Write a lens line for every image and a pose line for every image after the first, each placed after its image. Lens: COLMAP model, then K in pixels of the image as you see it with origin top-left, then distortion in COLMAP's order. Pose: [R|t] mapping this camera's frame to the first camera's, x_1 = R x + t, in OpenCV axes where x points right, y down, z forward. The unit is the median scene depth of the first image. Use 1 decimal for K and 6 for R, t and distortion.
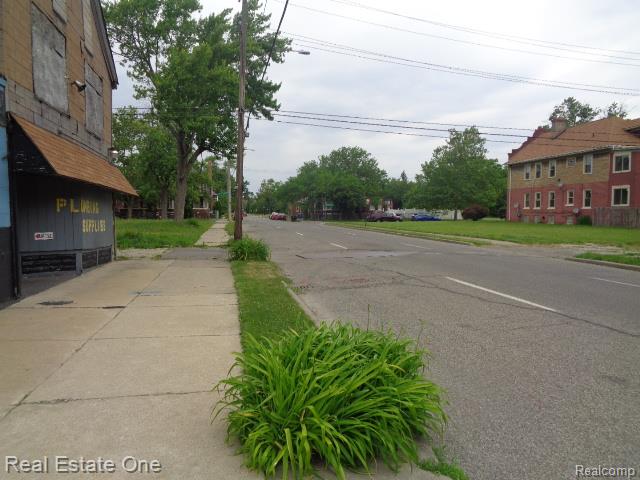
lens RADIAL K [[481.6, 0, 322.8], [0, 481.6, 238.8], [0, 0, 1]] dist [0.004018, 0.002242]
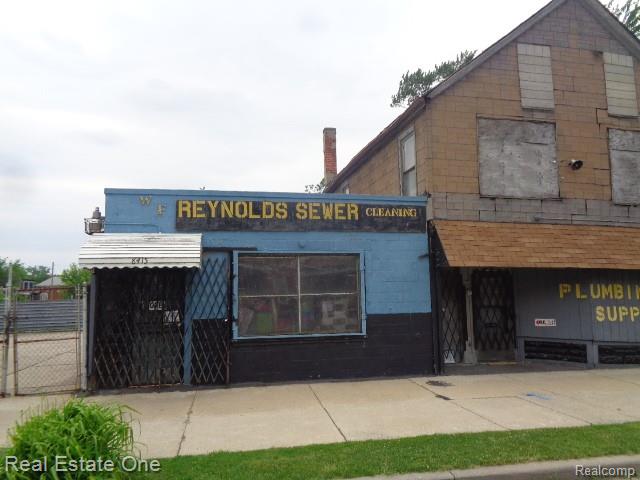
lens RADIAL K [[485.5, 0, 324.4], [0, 485.5, 238.9], [0, 0, 1]] dist [-0.000604, 0.008038]
pose [[0.008592, -0.114901, -0.993340, 0.131267], [-0.041891, 0.992463, -0.115161, -0.012744], [0.999085, 0.042601, 0.003714, 0.159298]]
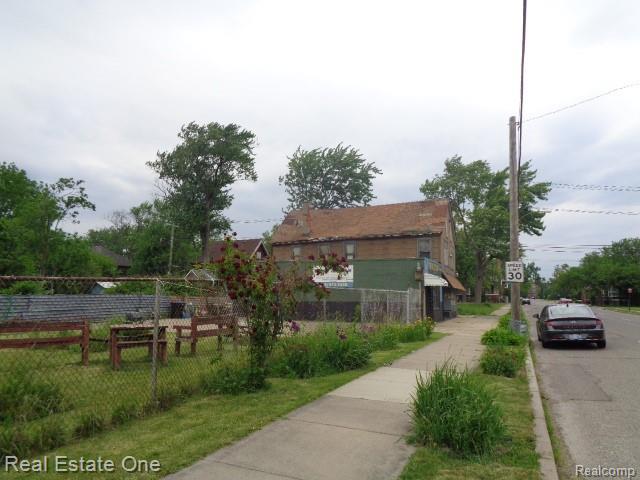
lens RADIAL K [[466.8, 0, 318.4], [0, 466.8, 245.2], [0, 0, 1]] dist [0.000712, 0.004941]
pose [[0.824567, -0.058168, -0.562767, 0.147302], [-0.035905, 0.987316, -0.154657, 0.031836], [0.564624, 0.147731, 0.812019, -0.590501]]
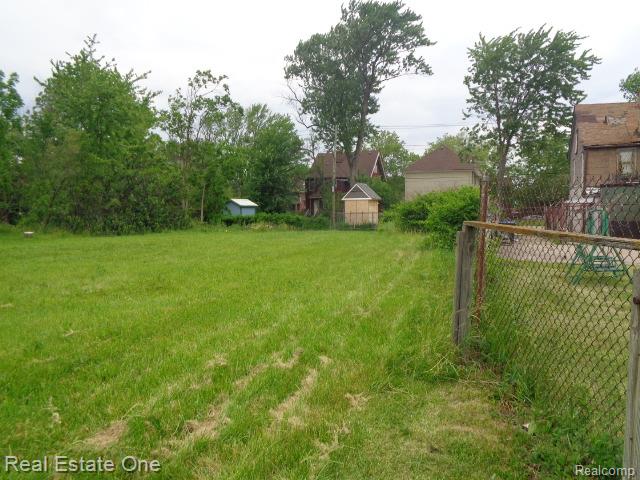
lens RADIAL K [[469.4, 0, 319.2], [0, 469.4, 253.0], [0, 0, 1]] dist [-0.016197, -0.003452]
pose [[0.813475, 0.048423, -0.579581, -0.388628], [-0.034544, 0.998791, 0.034963, 0.037181], [0.580573, -0.008421, 0.814164, -0.697654]]
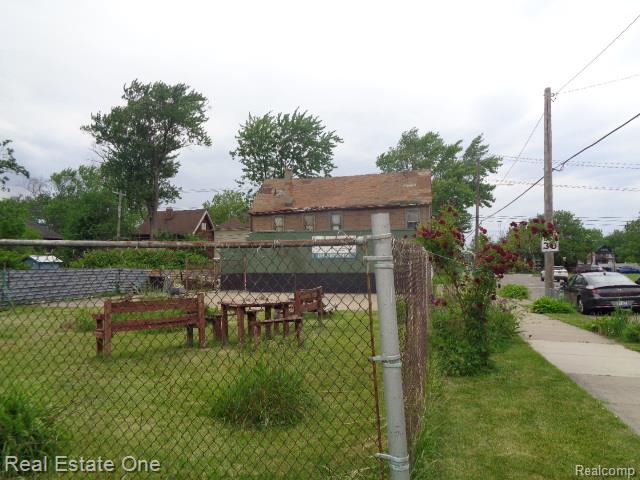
lens RADIAL K [[466.8, 0, 318.4], [0, 466.8, 245.2], [0, 0, 1]] dist [0.000712, 0.004941]
pose [[0.905573, -0.029669, -0.423151, 0.027474], [-0.013417, 0.995048, -0.098482, 0.032317], [0.423977, 0.094860, 0.900691, -0.620939]]
